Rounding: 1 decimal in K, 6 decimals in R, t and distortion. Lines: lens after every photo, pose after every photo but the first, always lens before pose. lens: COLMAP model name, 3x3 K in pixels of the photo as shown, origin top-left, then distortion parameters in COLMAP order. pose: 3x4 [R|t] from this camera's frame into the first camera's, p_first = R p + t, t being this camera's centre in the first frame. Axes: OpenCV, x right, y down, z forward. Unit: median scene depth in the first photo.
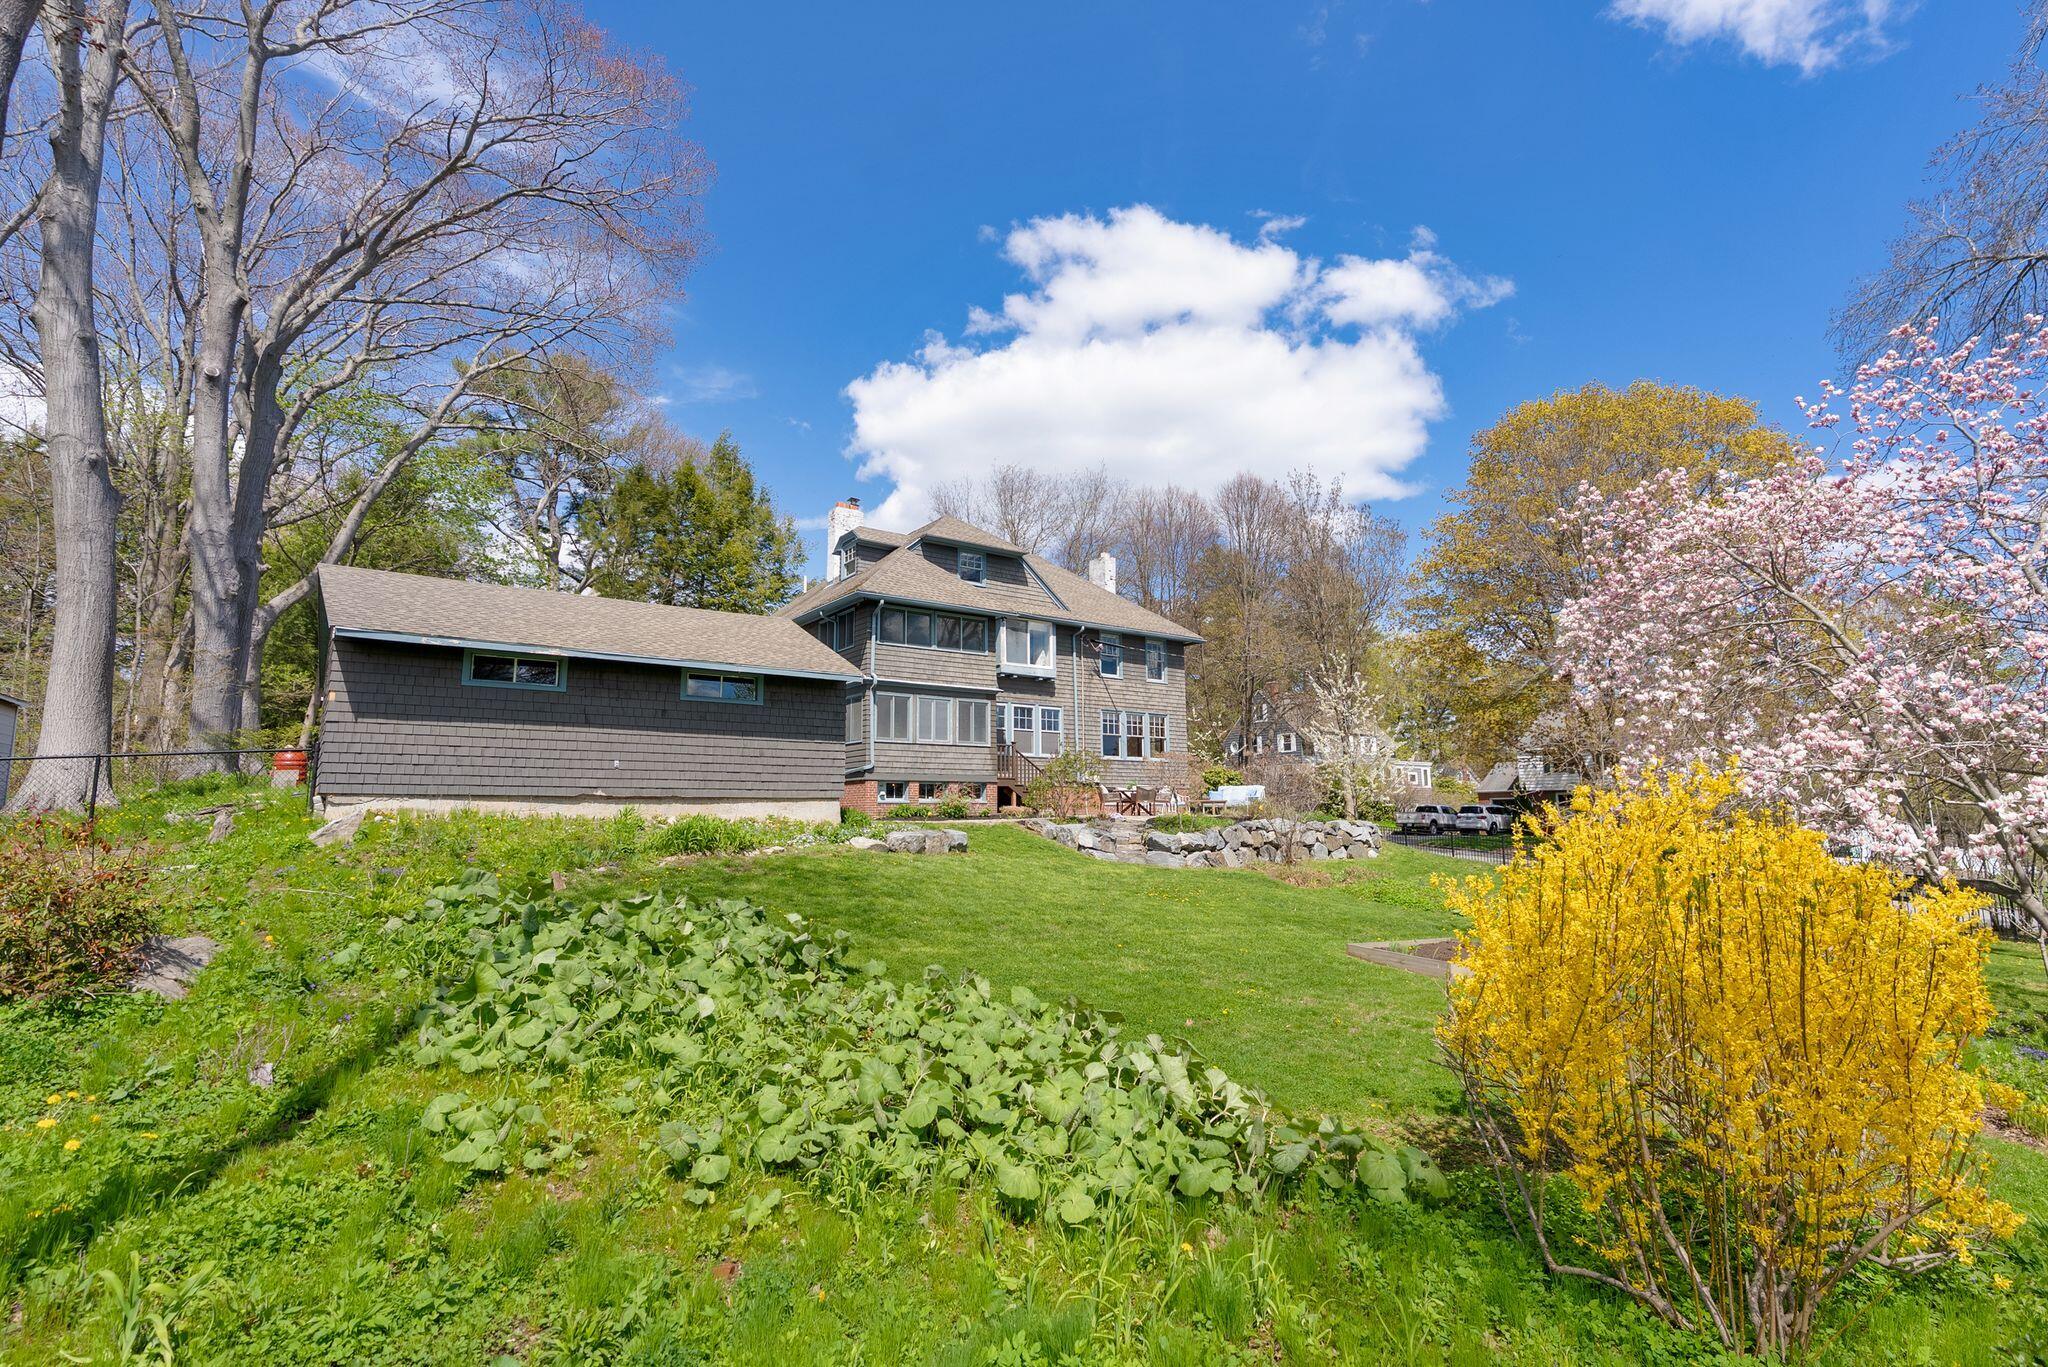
lens RADIAL K [[931.7, 0, 1025.5], [0, 931.7, 654.6], [0, 0, 1]] dist [0.003115, 0.000444]
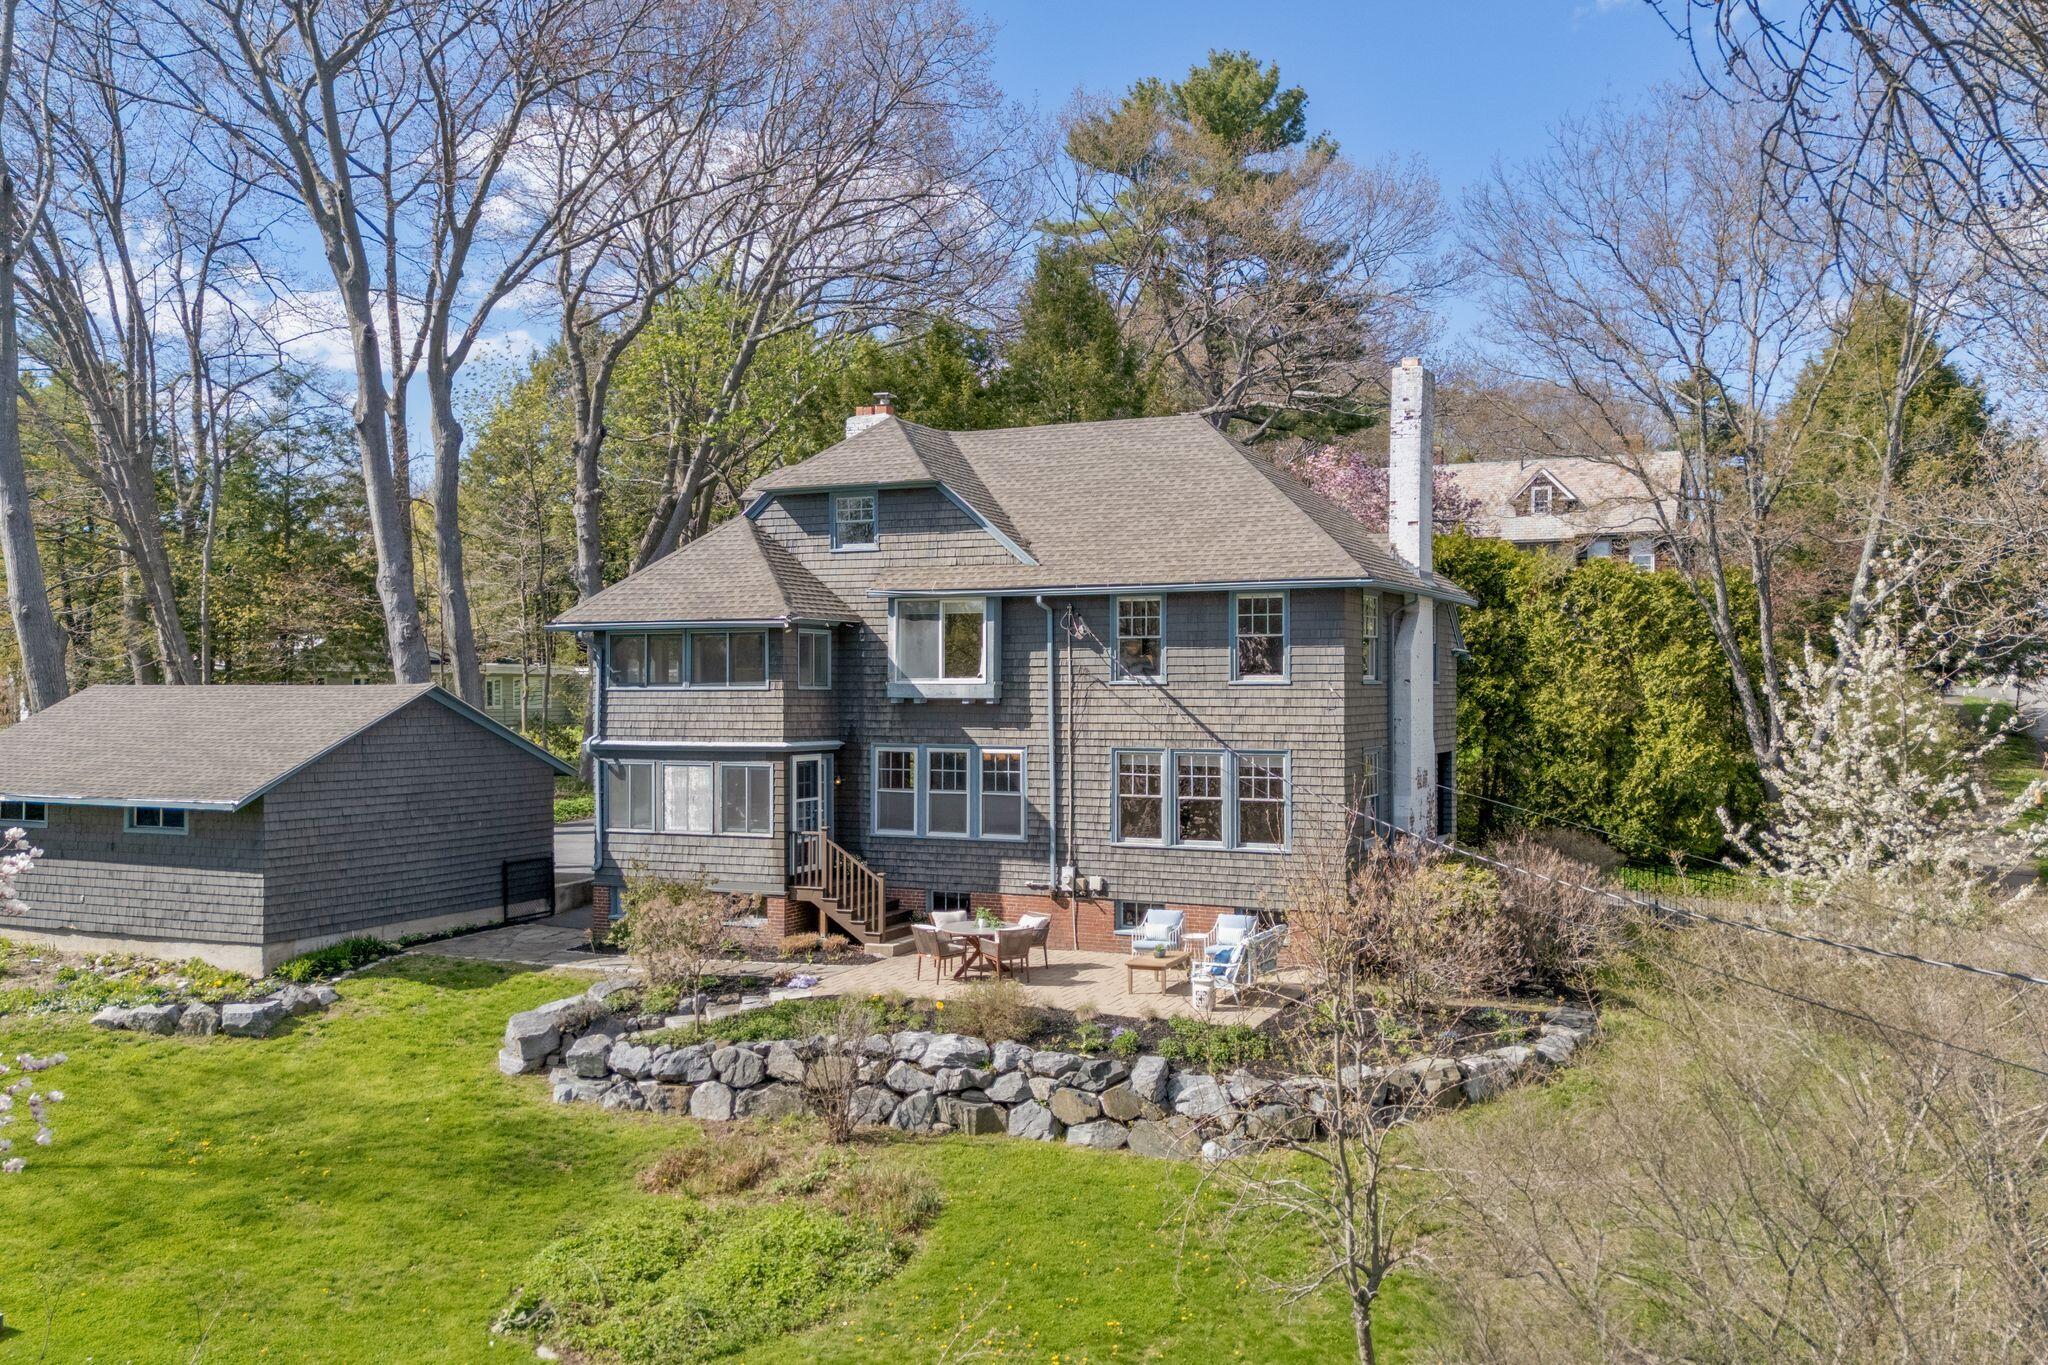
lens RADIAL K [[1789.8, 0, 1070.6], [0, 1789.8, 691.0], [0, 0, 1]] dist [0.103273, -0.119734]
pose [[0.511751, 0.005712, -0.859115, 0.969467], [0.143680, 0.985326, 0.092138, -0.070348], [0.847034, -0.170589, 0.503421, 0.515981]]
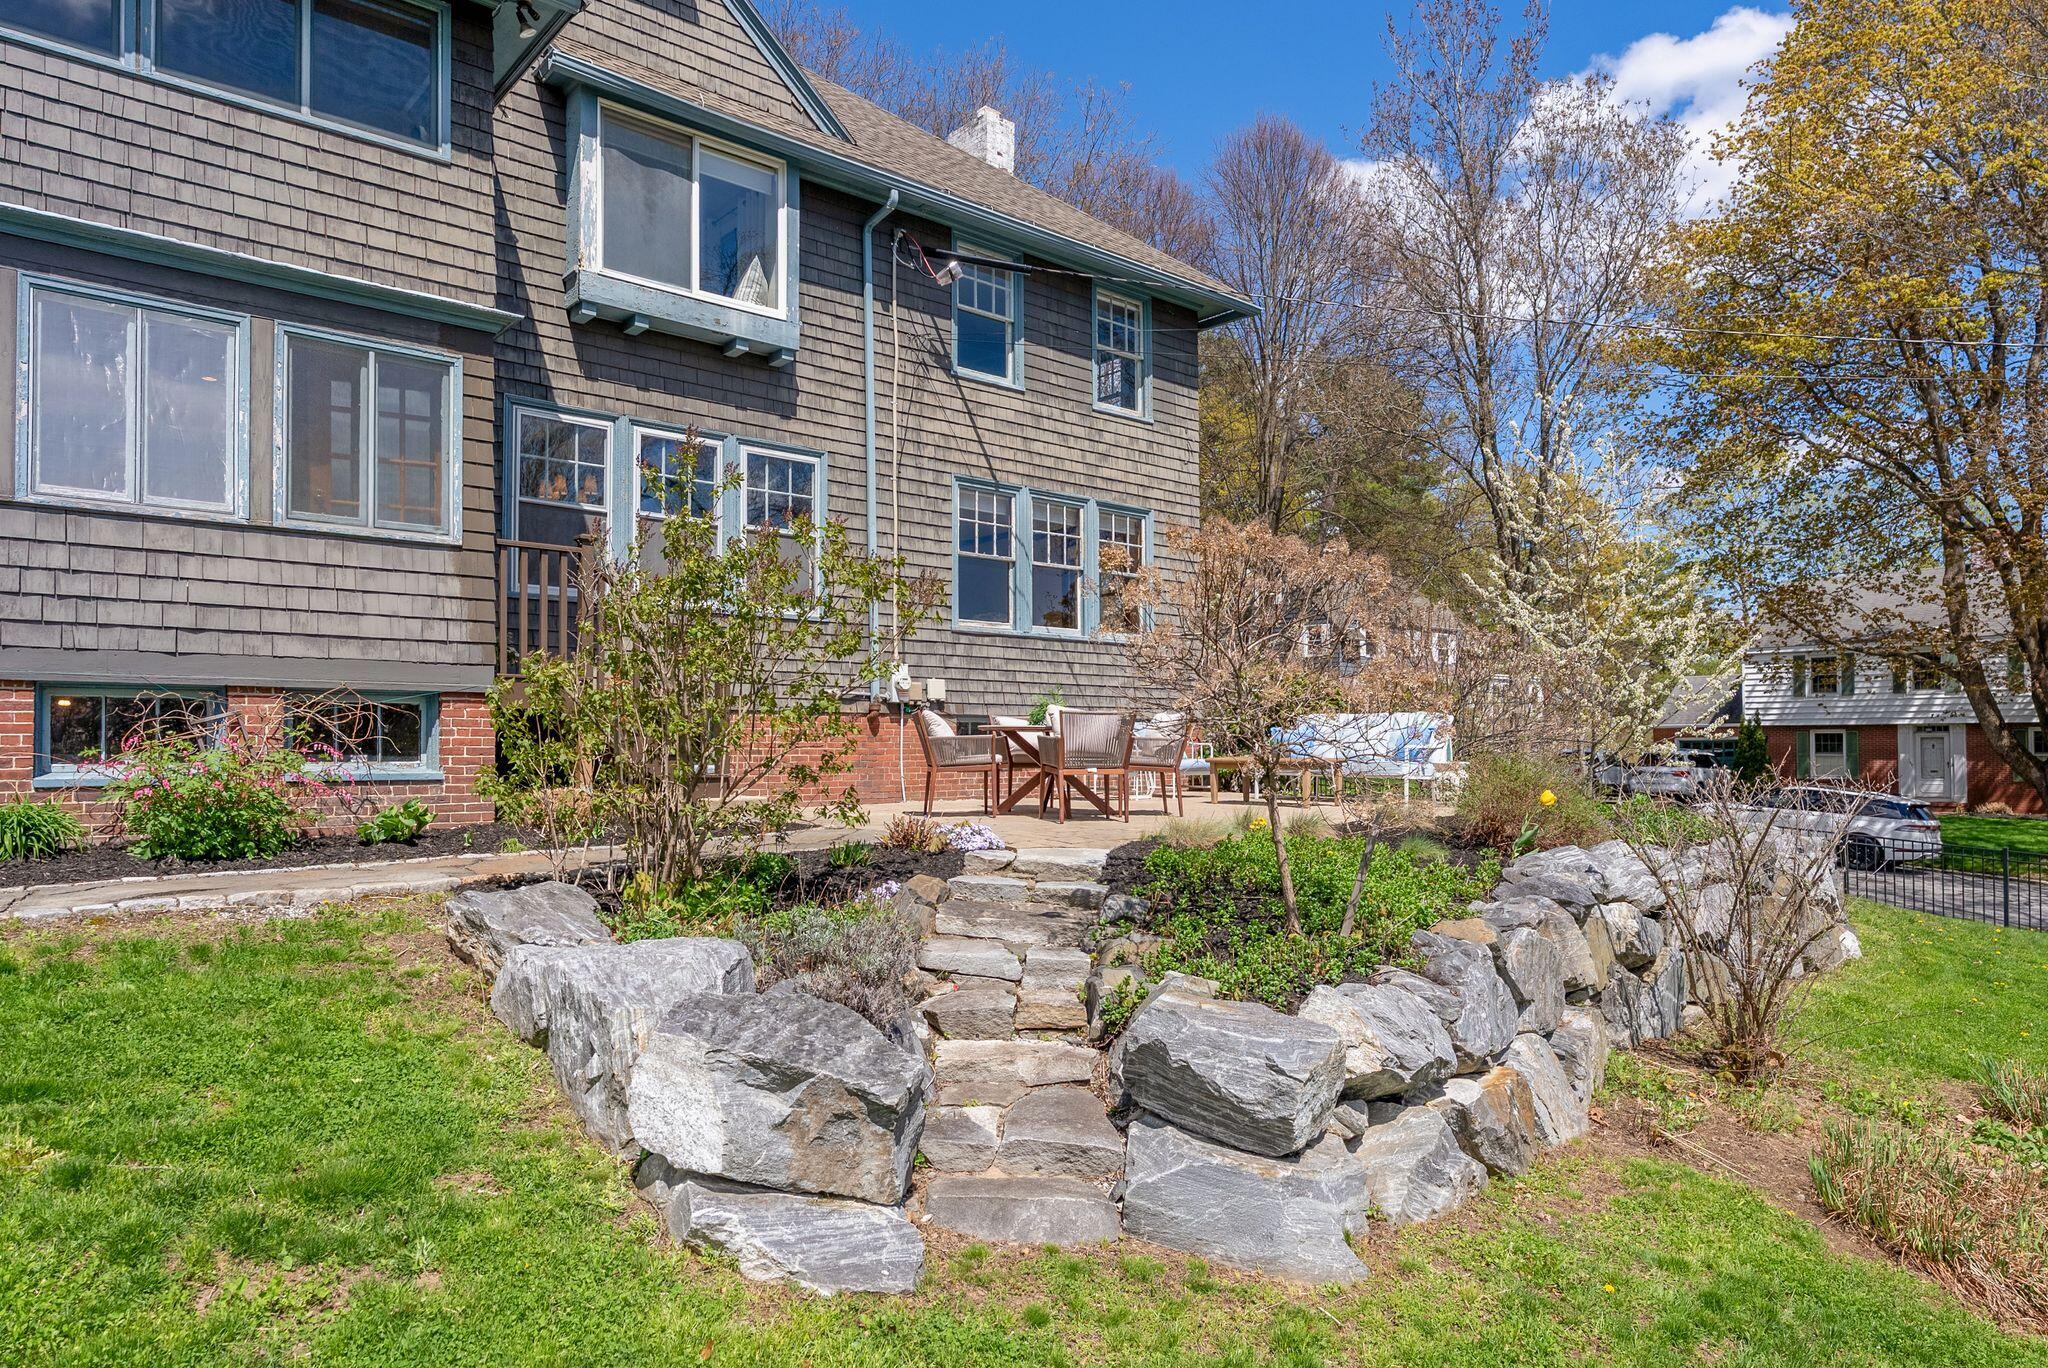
lens RADIAL K [[1259.0, 0, 1036.1], [0, 1259.0, 728.7], [0, 0, 1]] dist [-0.001749, 0.002240]
pose [[0.994560, 0.003914, 0.104089, 0.067403], [-0.020056, 0.987791, 0.154488, 0.081727], [-0.102214, -0.155735, 0.982496, 0.583678]]
